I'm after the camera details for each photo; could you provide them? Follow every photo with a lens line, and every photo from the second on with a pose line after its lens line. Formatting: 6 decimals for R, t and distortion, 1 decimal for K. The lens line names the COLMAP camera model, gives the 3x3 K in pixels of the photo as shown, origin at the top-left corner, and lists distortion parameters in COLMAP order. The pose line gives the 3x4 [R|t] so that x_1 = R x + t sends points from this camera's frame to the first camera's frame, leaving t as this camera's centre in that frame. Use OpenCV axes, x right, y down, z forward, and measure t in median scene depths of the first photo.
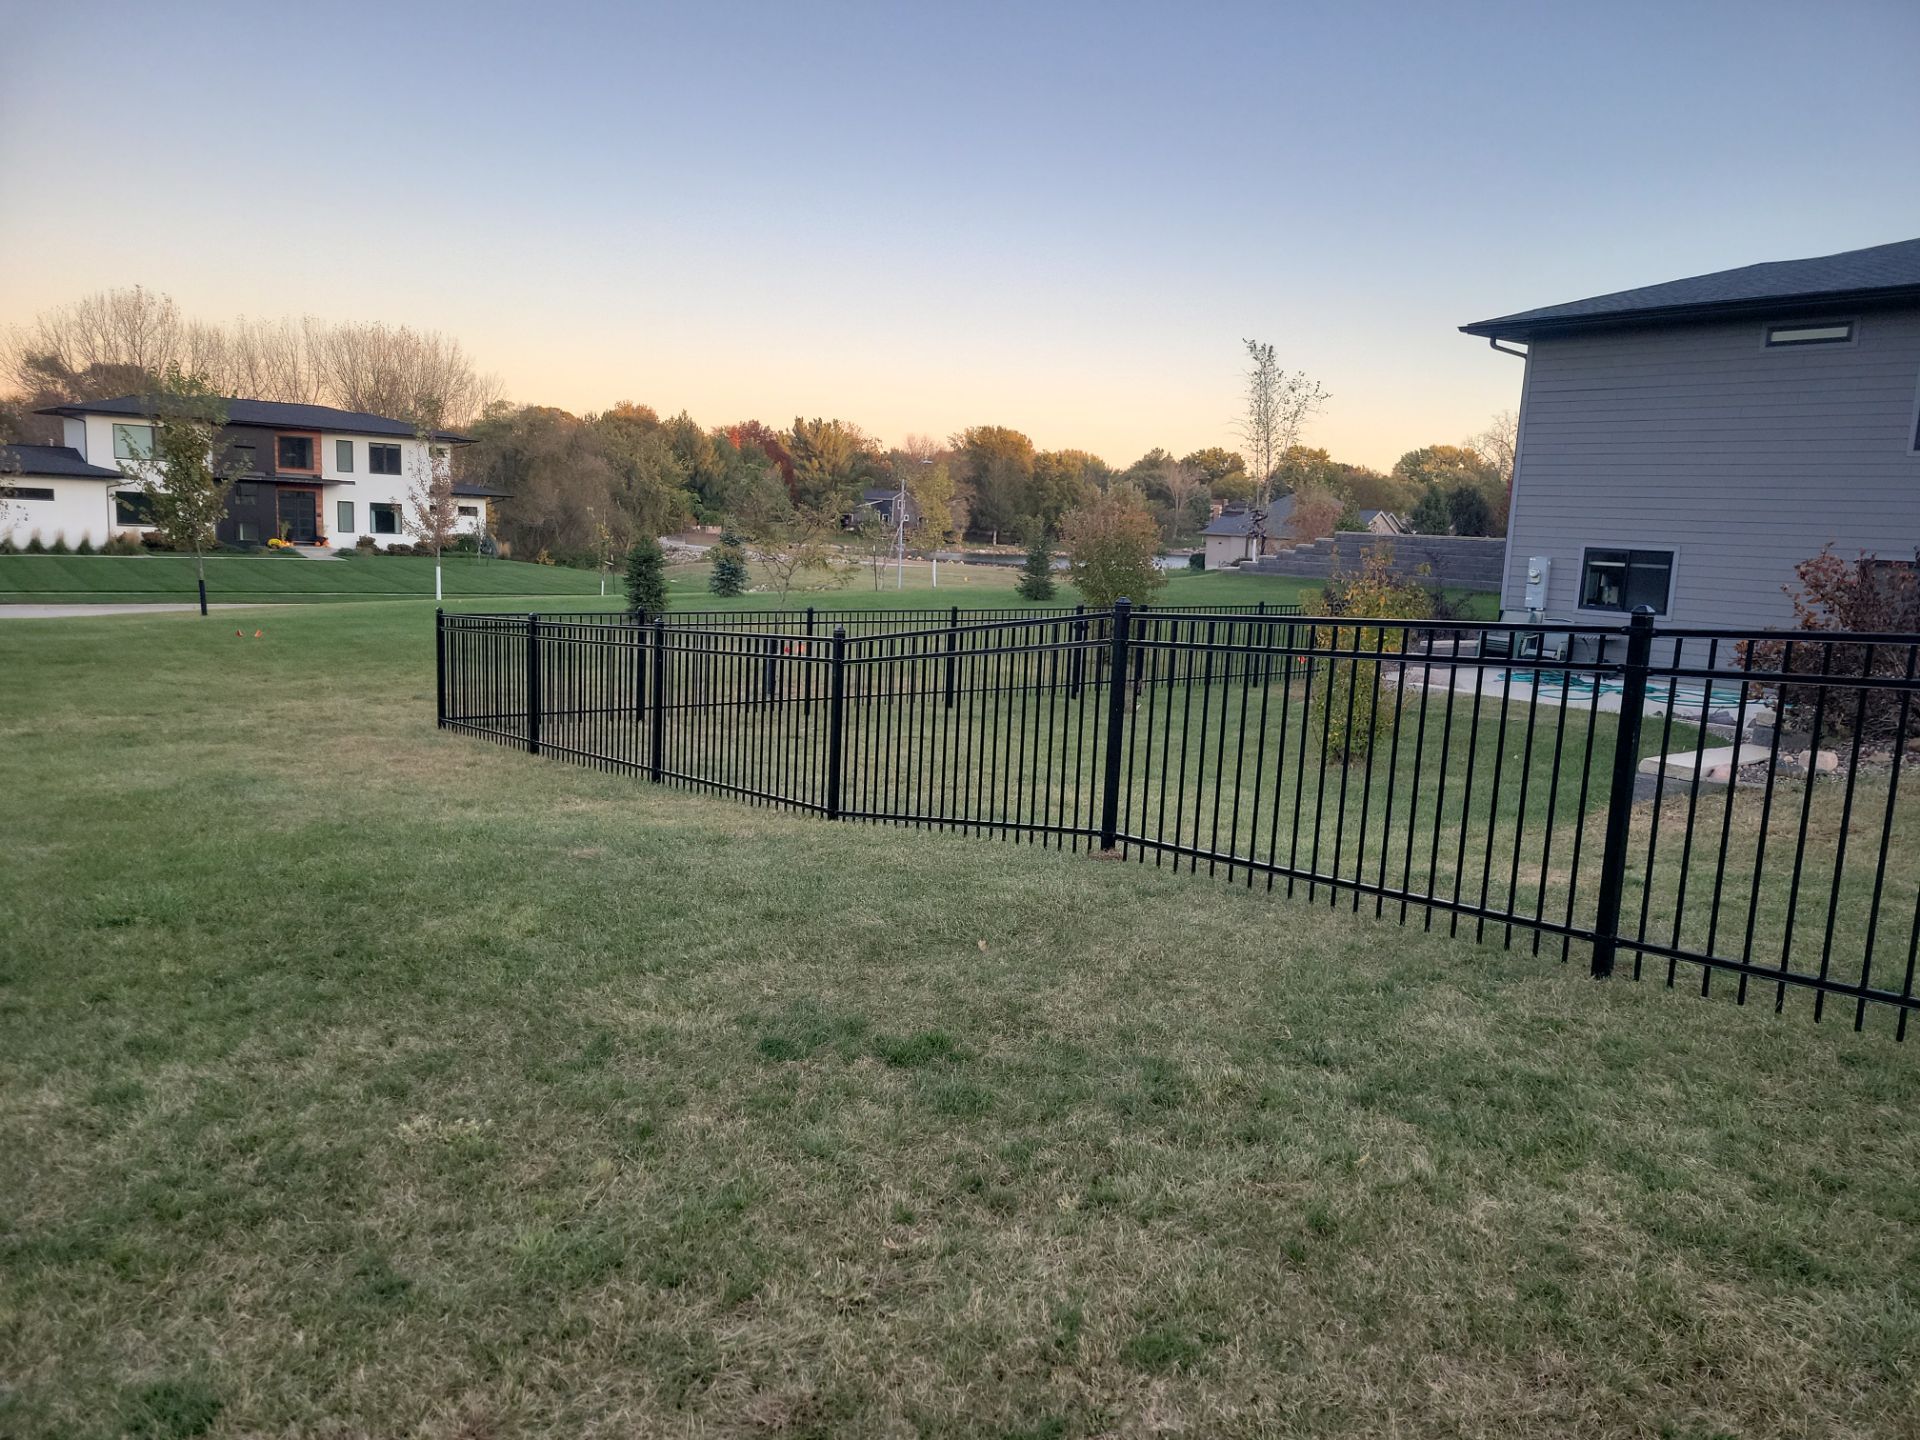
lens RADIAL K [[1425.1, 0, 974.1], [0, 1425.1, 713.7], [0, 0, 1]] dist [0.057032, -0.046968]
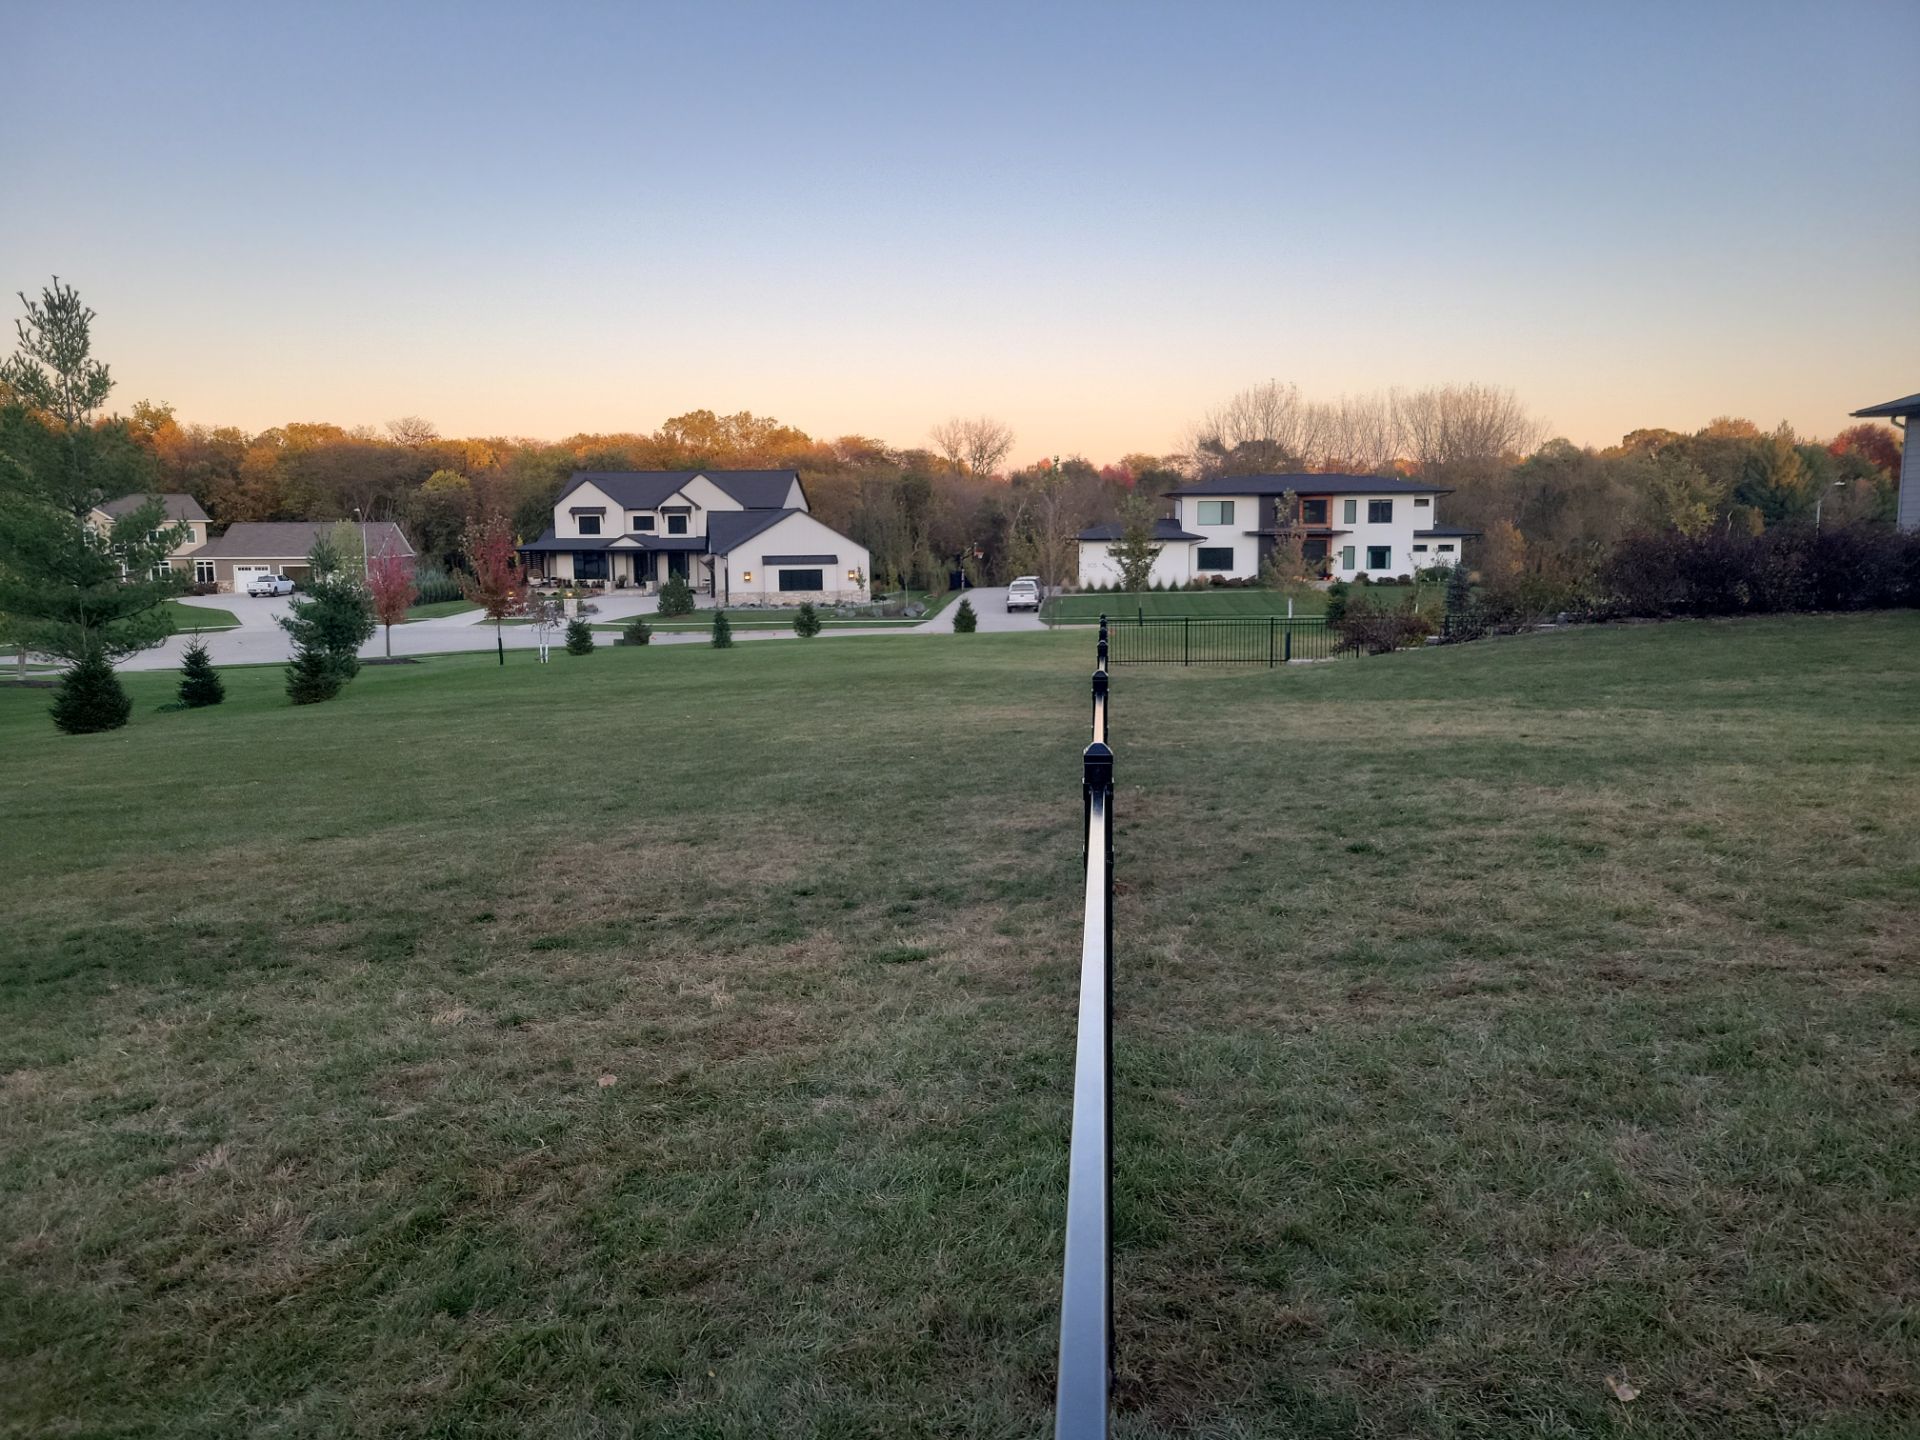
lens RADIAL K [[1425.1, 0, 974.1], [0, 1425.1, 713.7], [0, 0, 1]] dist [0.057032, -0.046968]
pose [[0.726485, 0.038723, -0.686091, 0.204552], [-0.049796, 0.998753, 0.003642, 0.017162], [0.685376, 0.031519, 0.727507, -0.172888]]
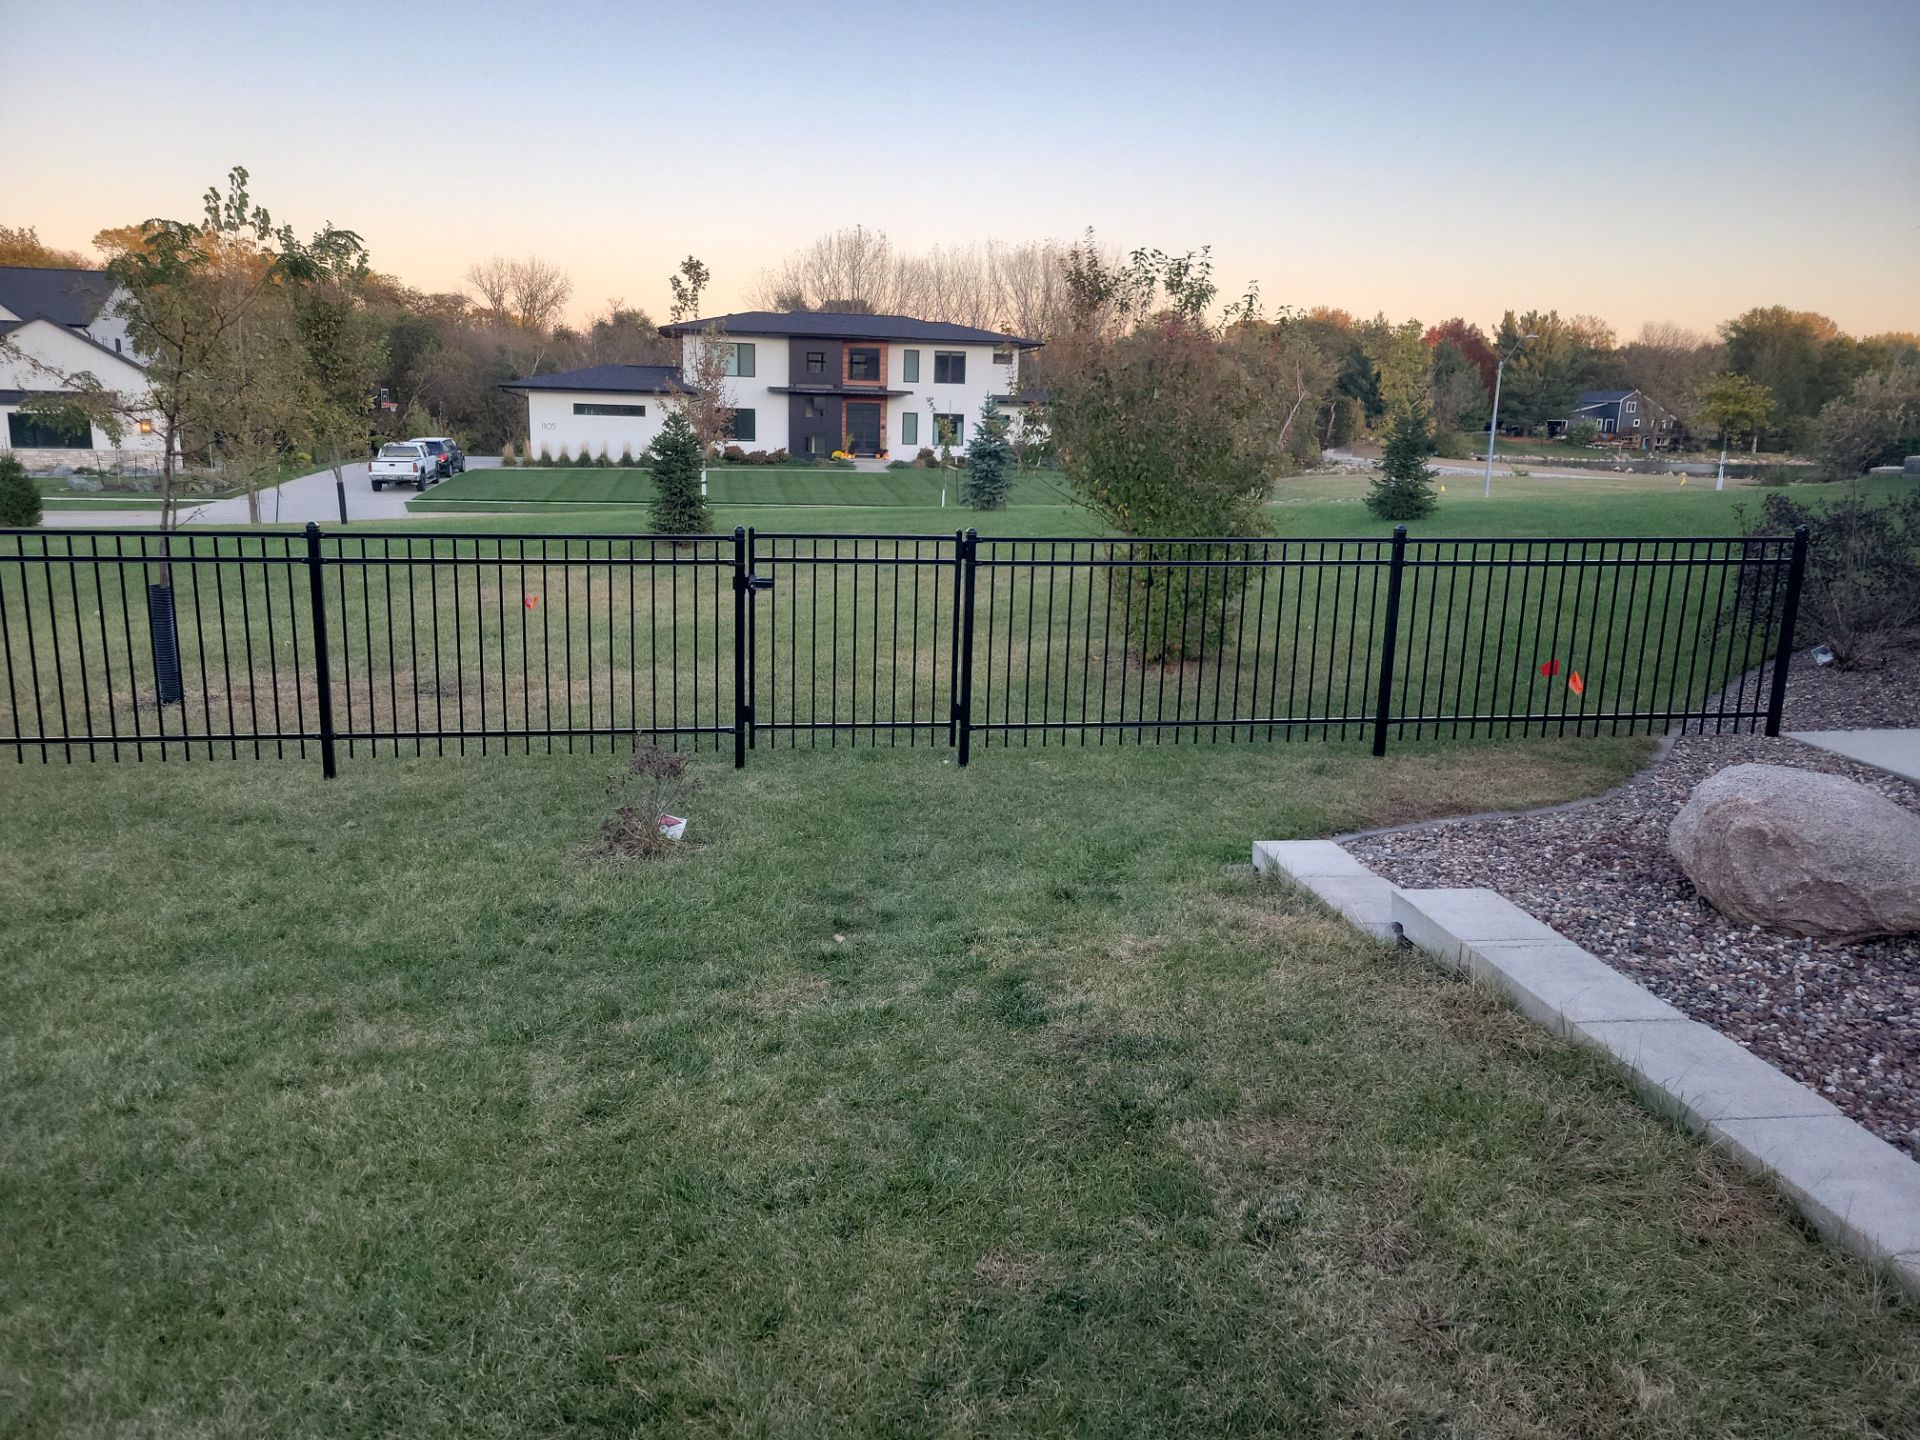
lens RADIAL K [[1412.3, 0, 953.4], [0, 1412.3, 712.8], [0, 0, 1]] dist [0.028659, 0.002445]
pose [[0.869605, 0.080247, -0.487184, 0.072088], [-0.052048, 0.996105, 0.071172, -0.012351], [0.490998, -0.036534, 0.870394, 0.152455]]
